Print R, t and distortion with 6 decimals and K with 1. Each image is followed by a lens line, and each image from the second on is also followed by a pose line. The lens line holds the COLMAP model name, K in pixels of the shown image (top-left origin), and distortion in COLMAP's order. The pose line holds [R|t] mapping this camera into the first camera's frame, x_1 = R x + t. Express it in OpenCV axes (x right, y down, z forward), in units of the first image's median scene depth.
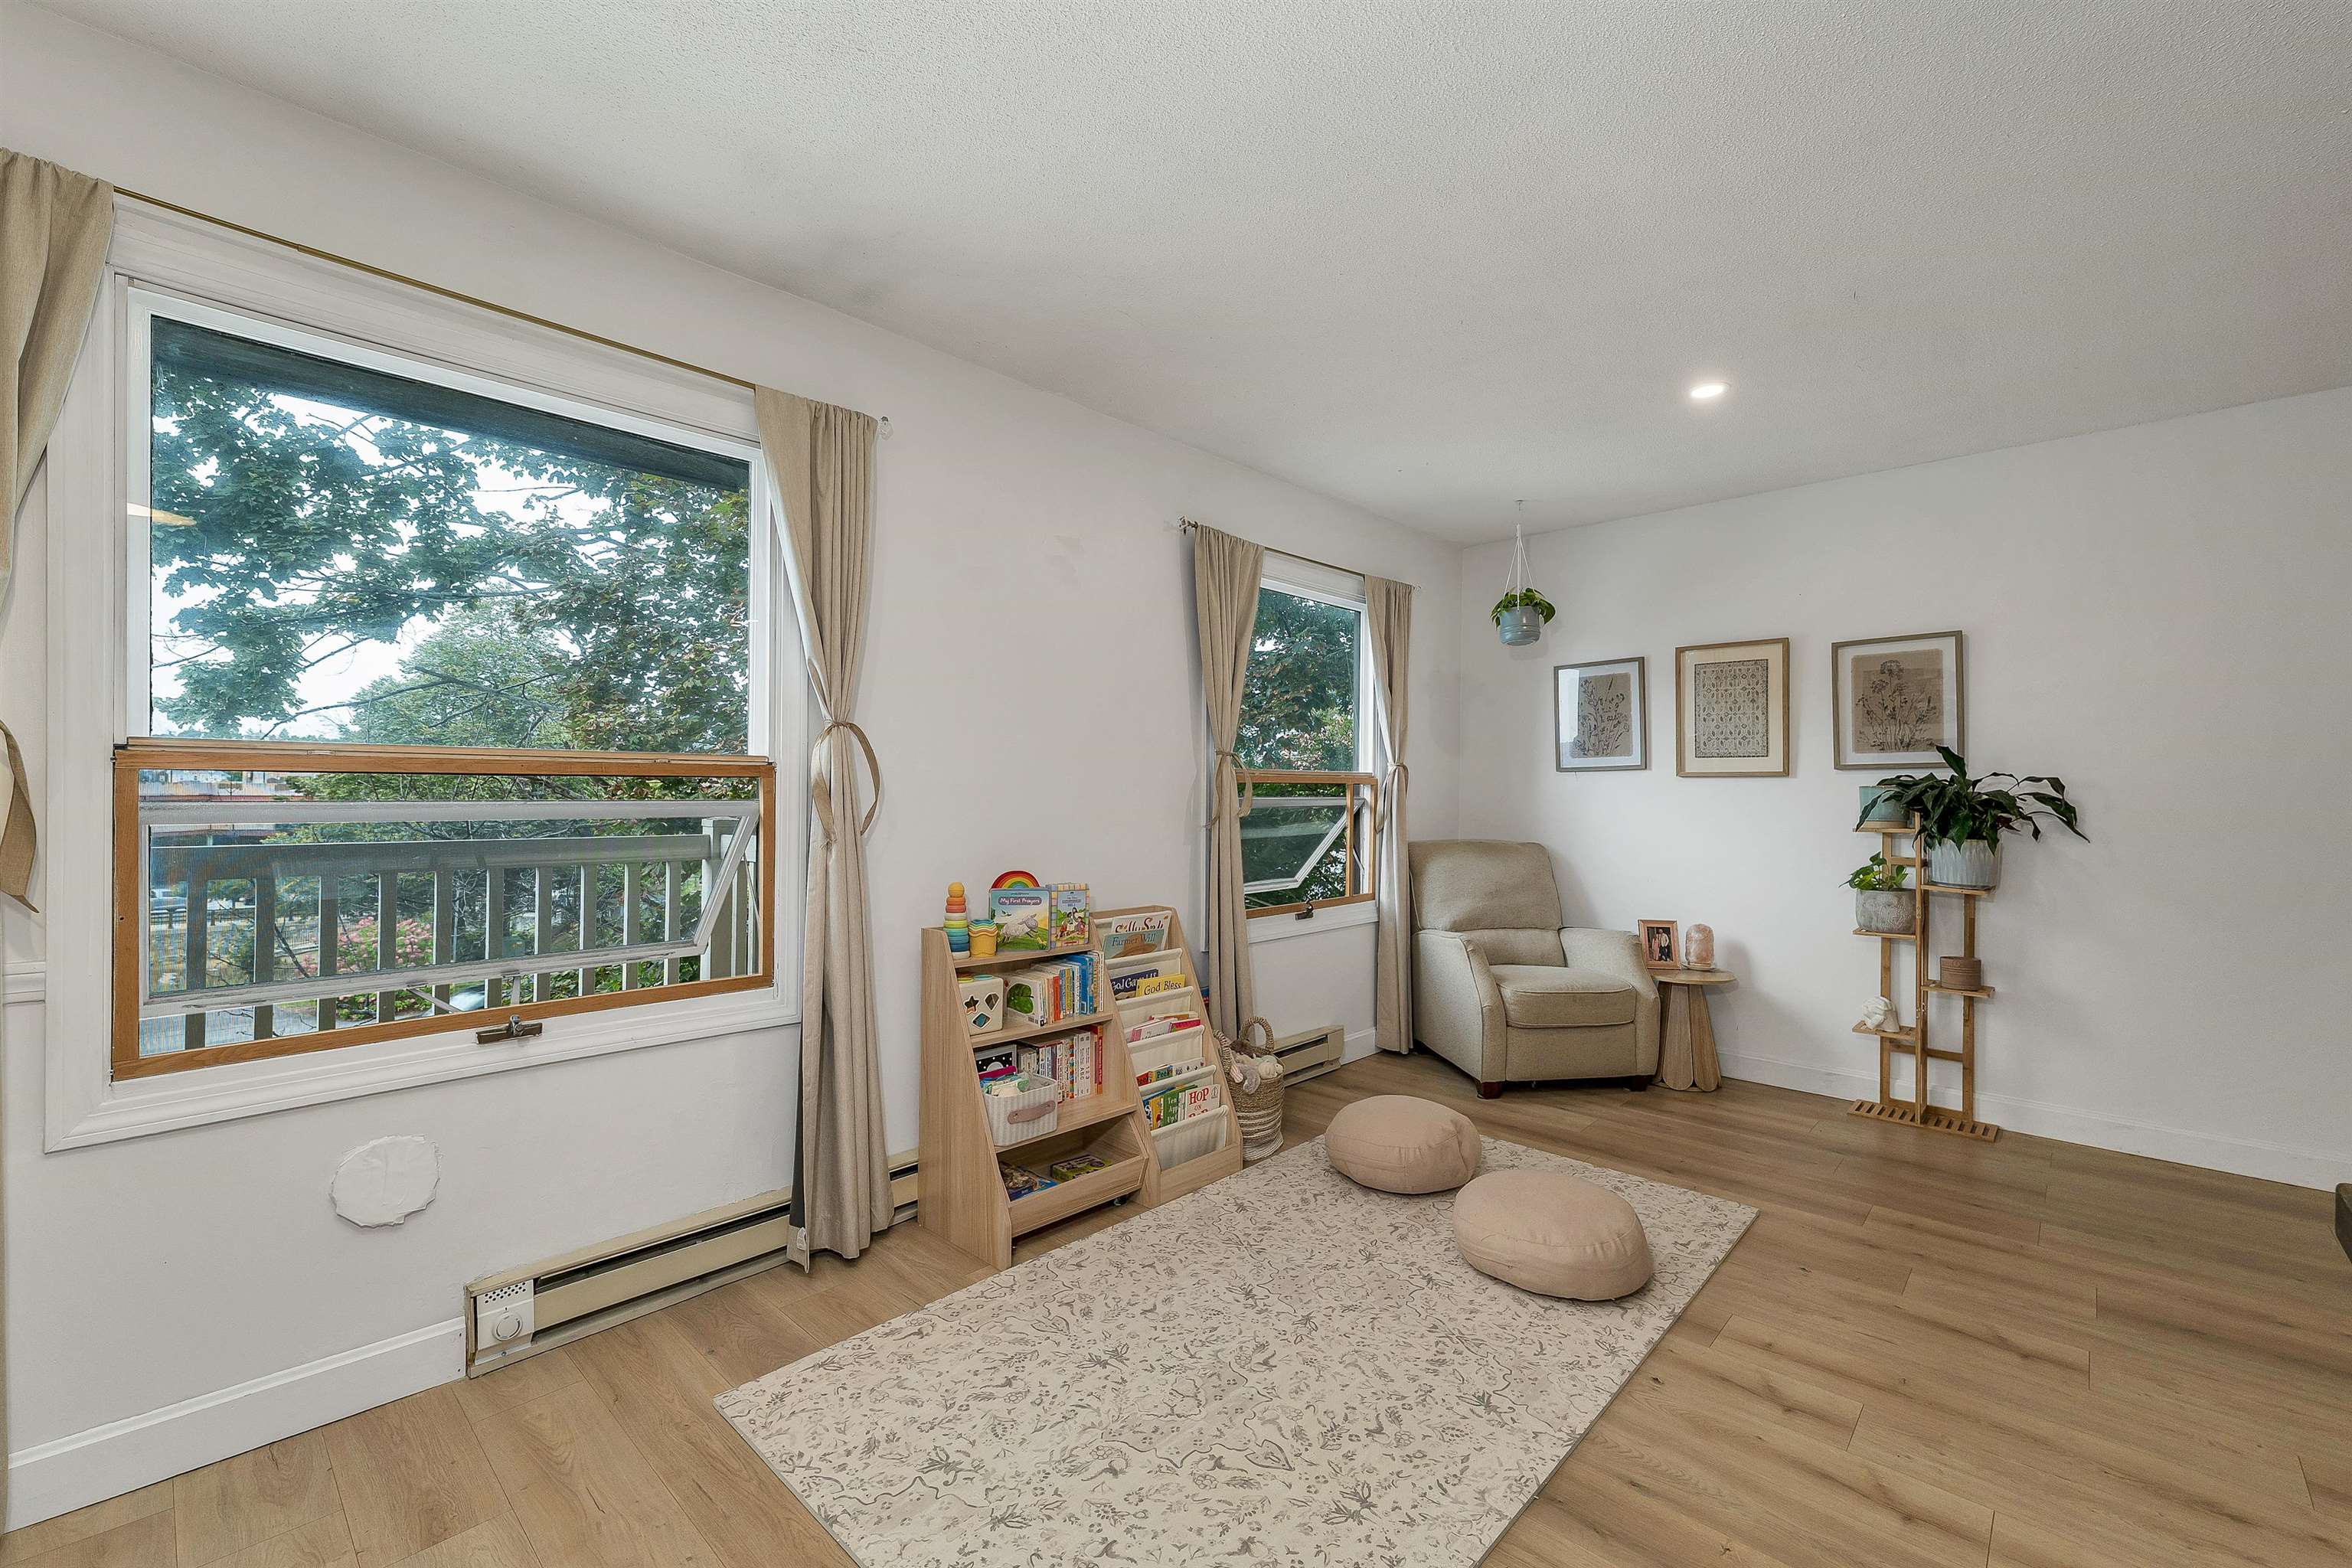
lens RADIAL K [[970.9, 0, 1172.3], [0, 970.9, 790.1], [0, 0, 1]] dist [0.000988, 0.000170]
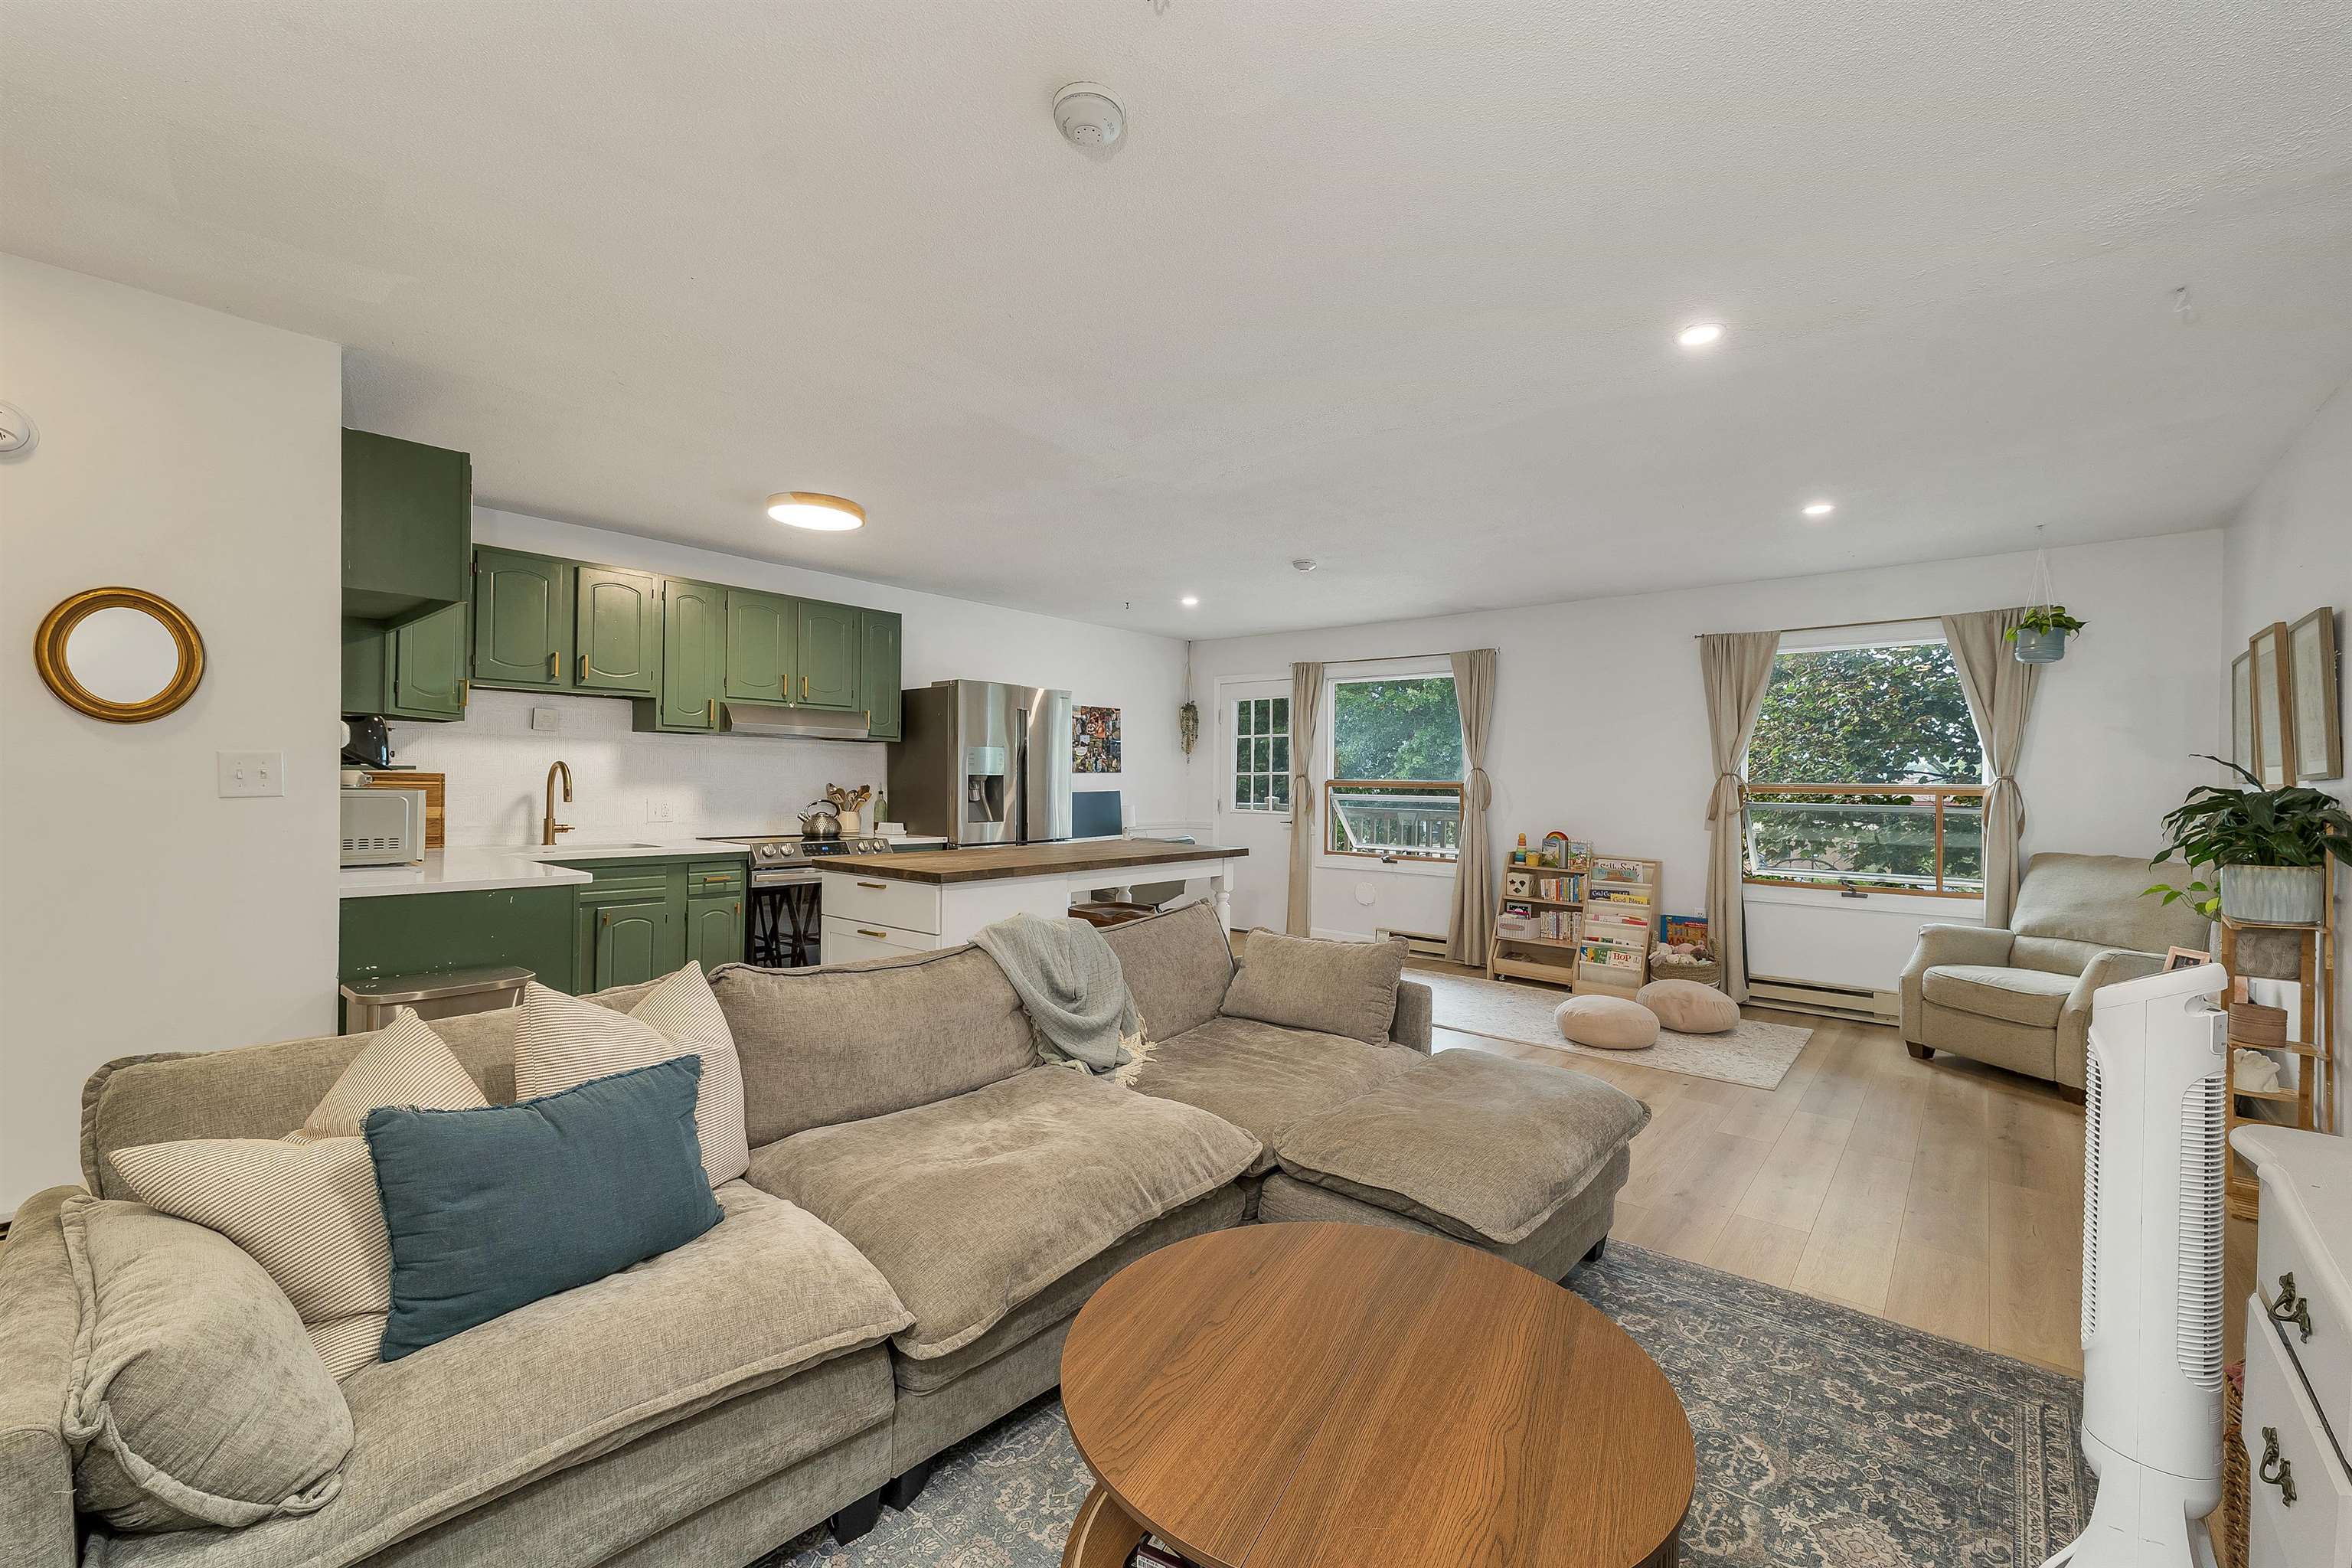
lens RADIAL K [[953.0, 0, 1171.1], [0, 953.0, 782.8], [0, 0, 1]] dist [-0.001131, 0.000005]
pose [[0.055289, -0.003335, -0.998465, 1.570254], [-0.012744, 0.999911, -0.004045, -0.005624], [0.998389, 0.012948, 0.055242, 0.011864]]
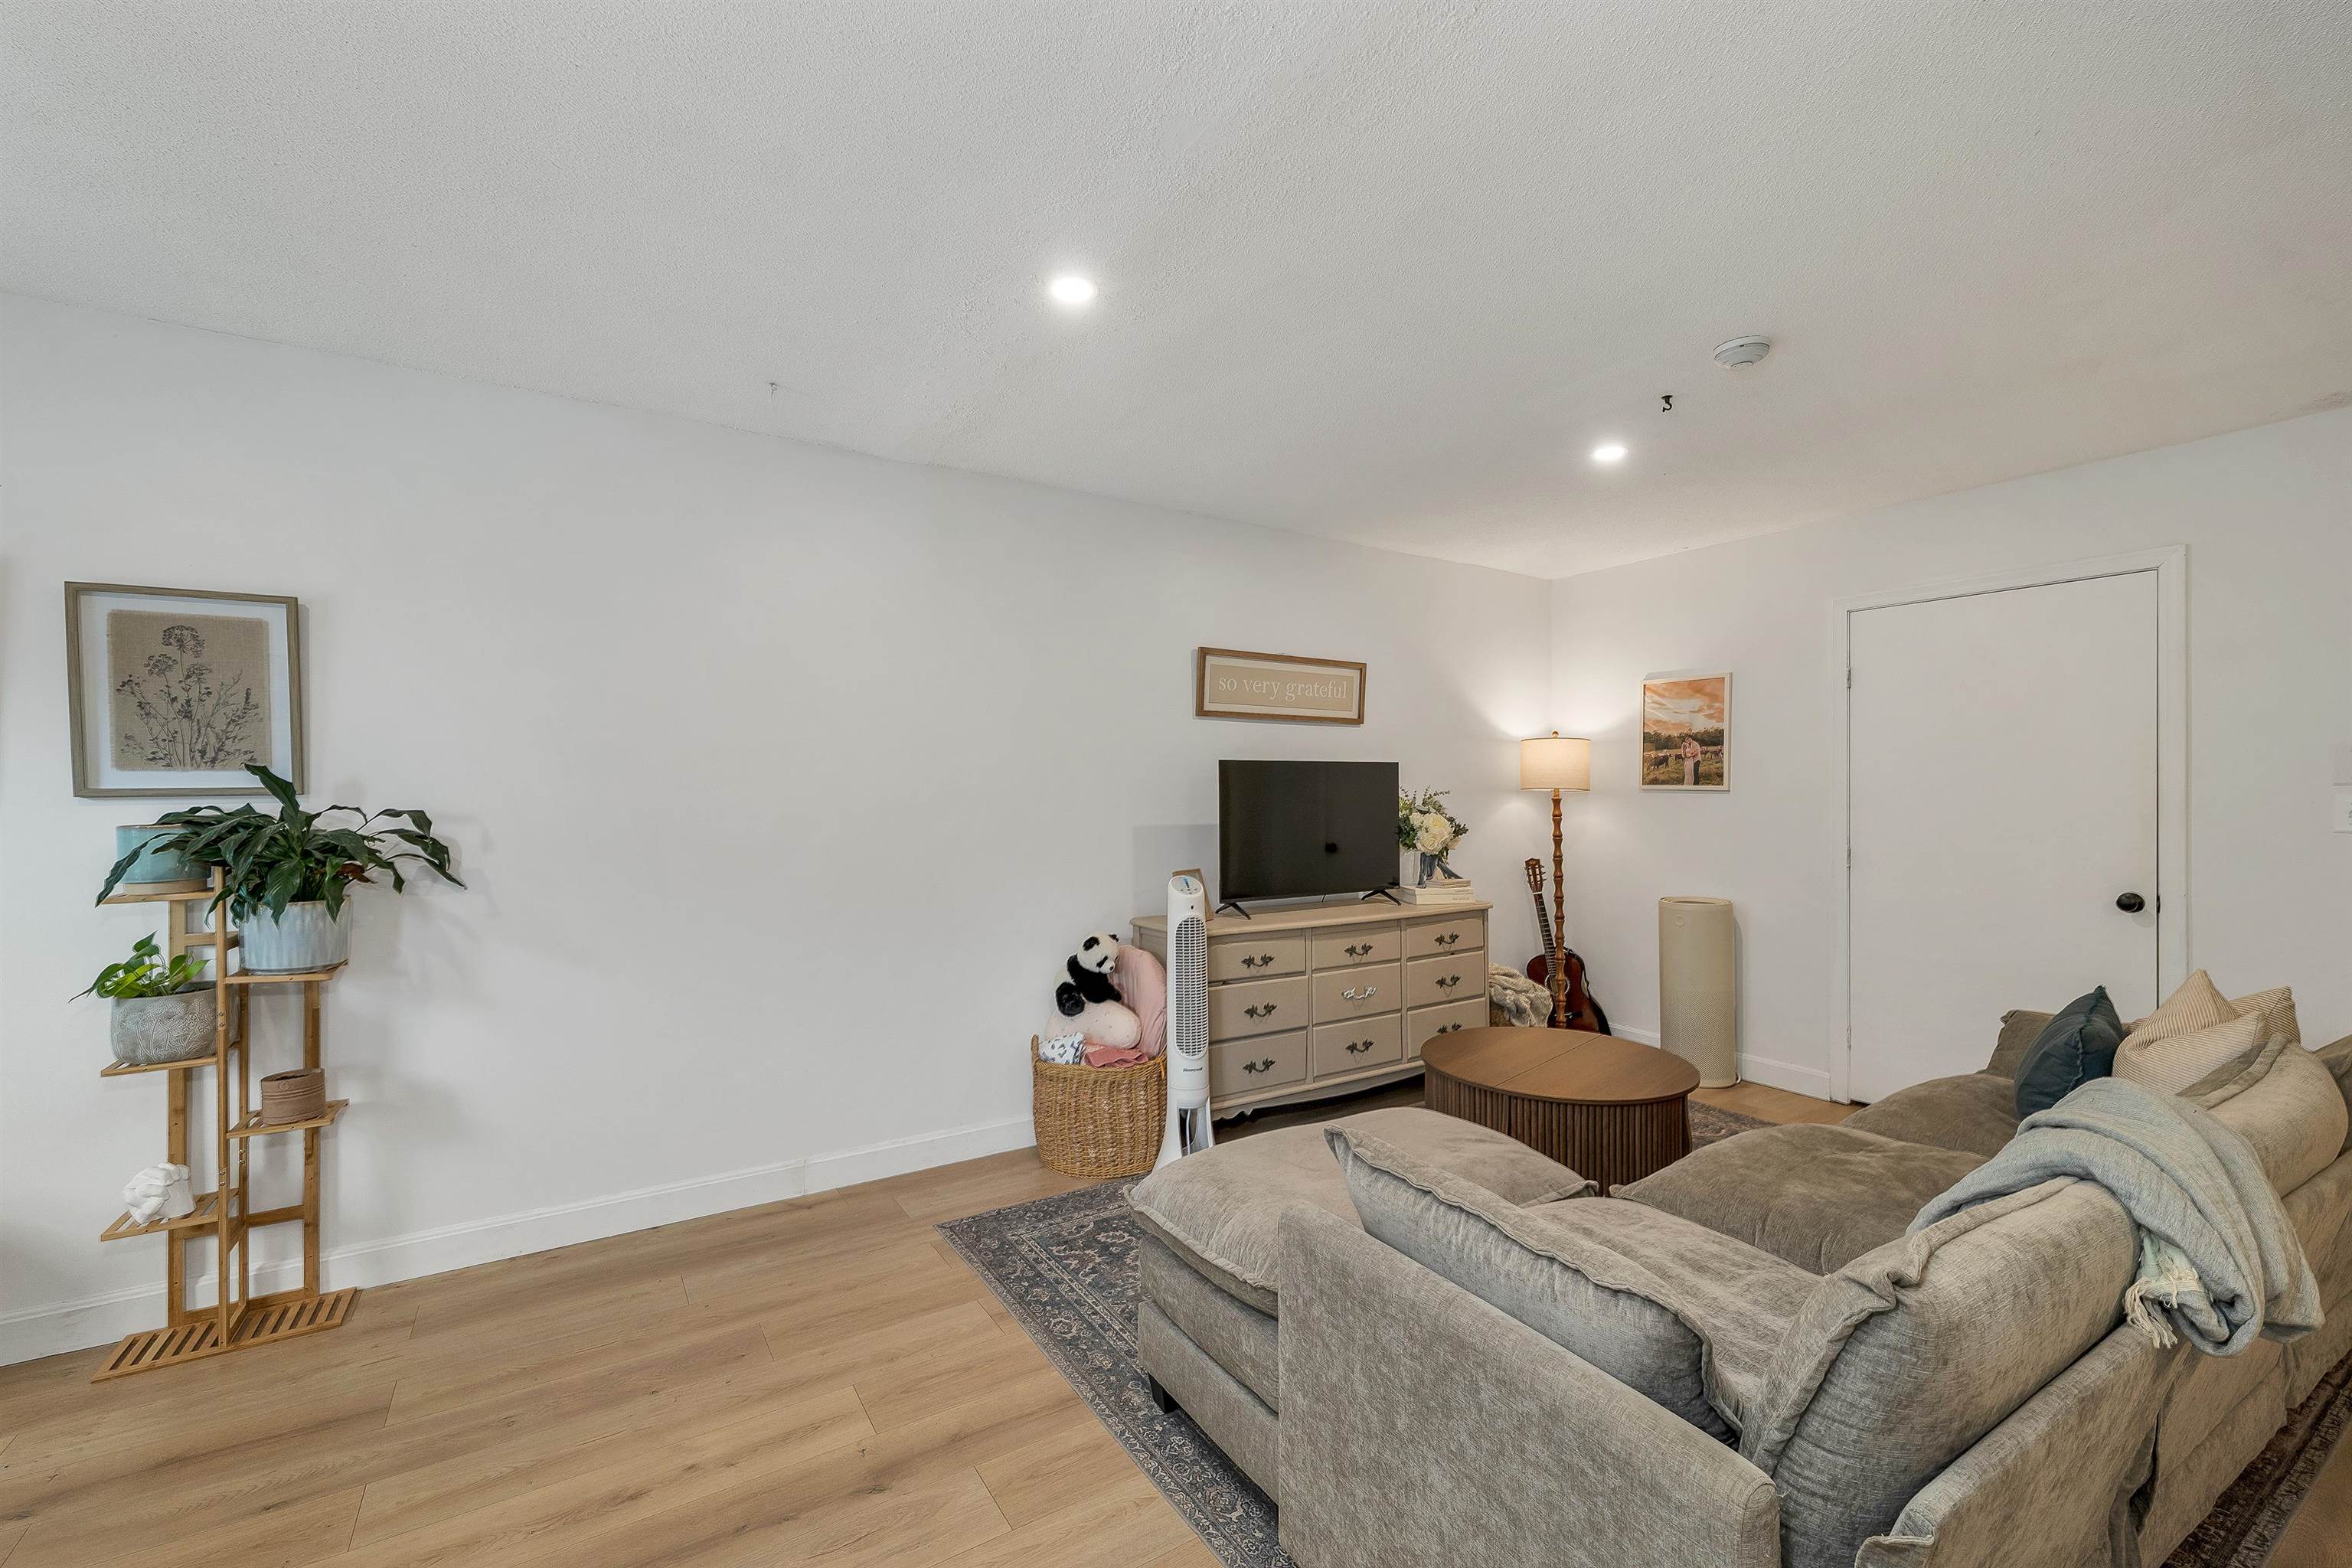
lens RADIAL K [[963.5, 0, 1178.2], [0, 963.5, 793.2], [0, 0, 1]] dist [-0.000228, -0.000079]
pose [[0.235634, -0.007433, 0.971814, 0.297780], [0.003659, 0.999970, 0.006761, -0.027520], [-0.971835, 0.001963, 0.235654, 0.230798]]
